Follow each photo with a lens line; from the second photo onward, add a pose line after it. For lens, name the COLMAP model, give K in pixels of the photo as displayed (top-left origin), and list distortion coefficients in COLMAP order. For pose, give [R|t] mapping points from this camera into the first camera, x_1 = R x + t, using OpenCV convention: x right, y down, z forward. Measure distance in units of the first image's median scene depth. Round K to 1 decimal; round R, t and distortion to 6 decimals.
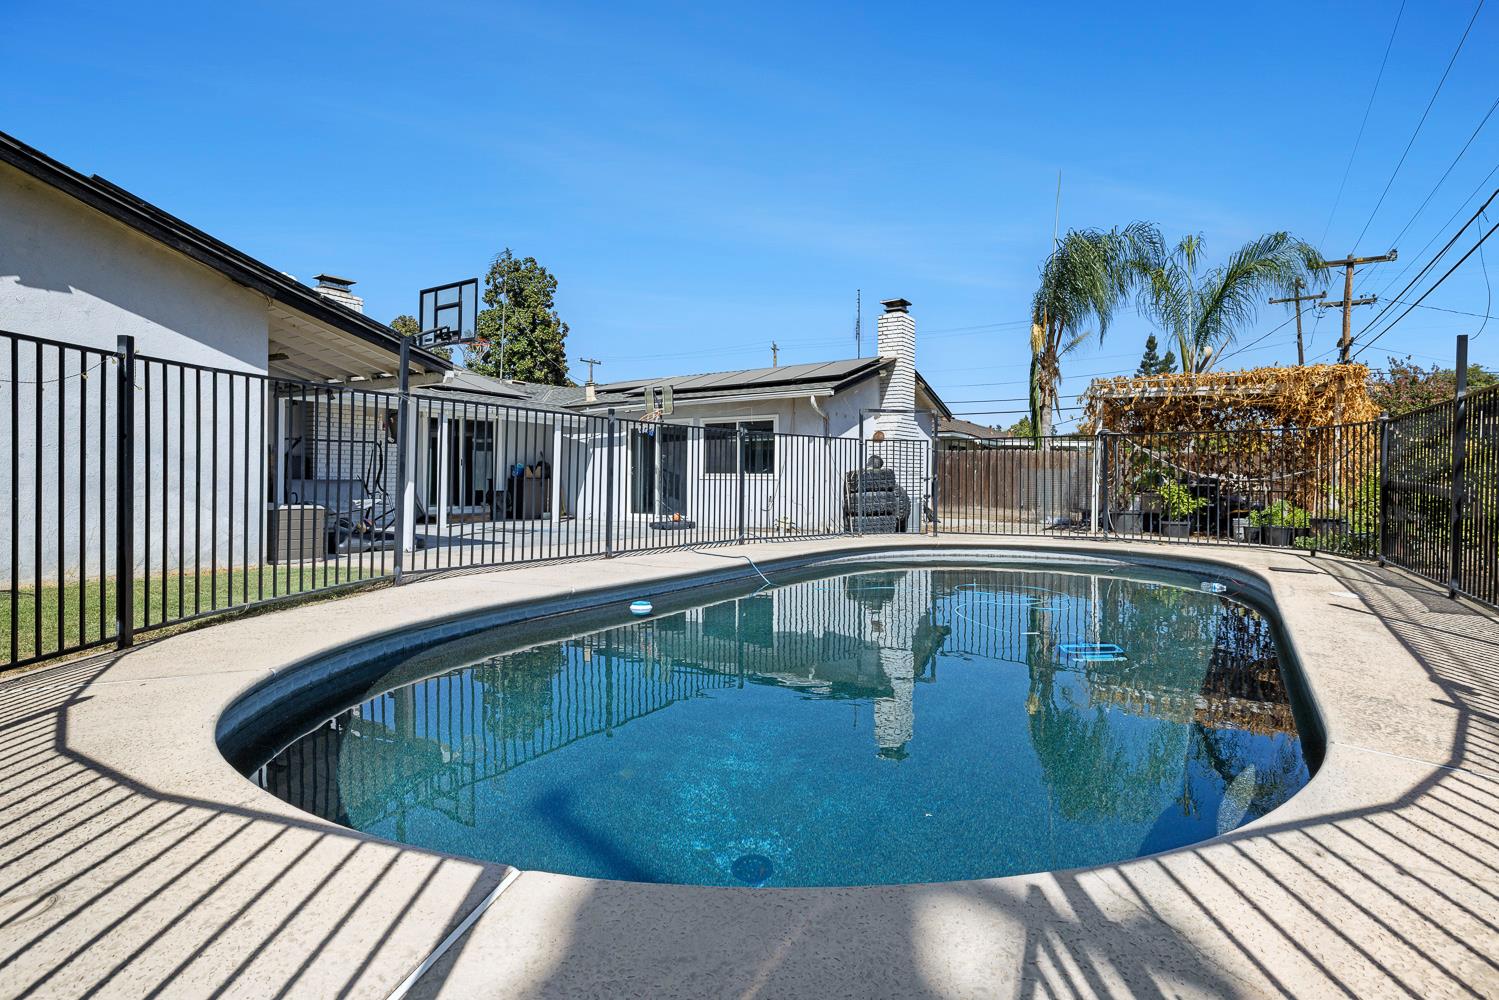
lens RADIAL K [[732.8, 0, 741.6], [0, 732.8, 477.2], [0, 0, 1]] dist [-0.002825, -0.000172]
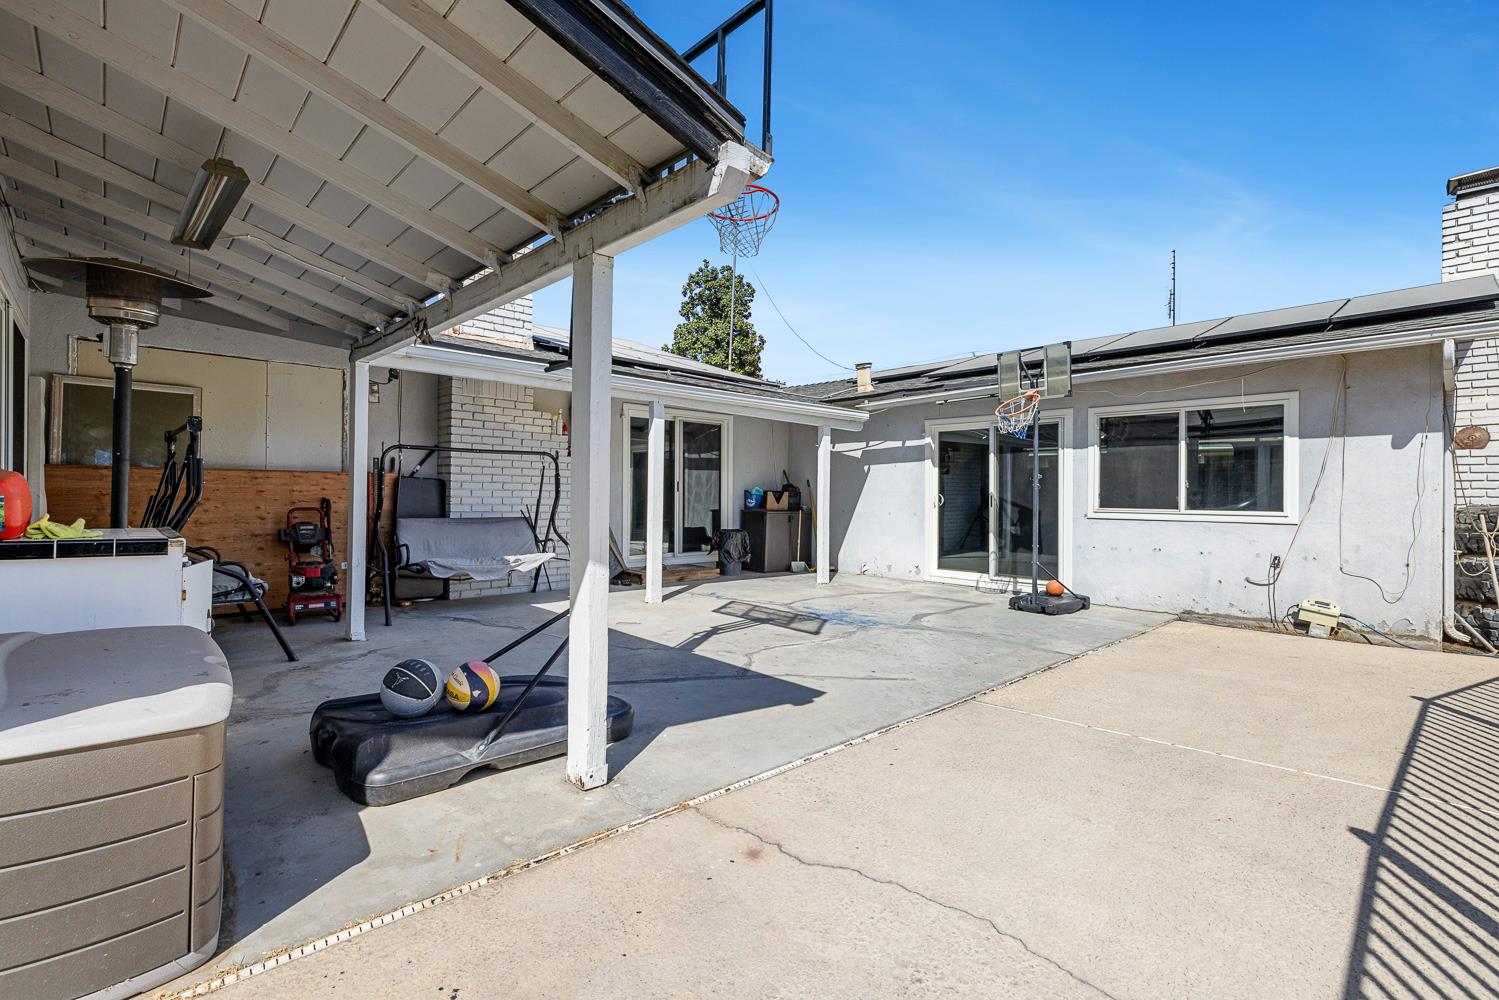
lens RADIAL K [[662.6, 0, 749.5], [0, 662.6, 500.0], [0, 0, 1]] dist [0.000224, -0.000111]
pose [[0.976704, 0.006705, -0.214485, -0.182326], [-0.005072, 0.999954, 0.008163, -0.012278], [0.214530, -0.006885, 0.976693, 0.410658]]
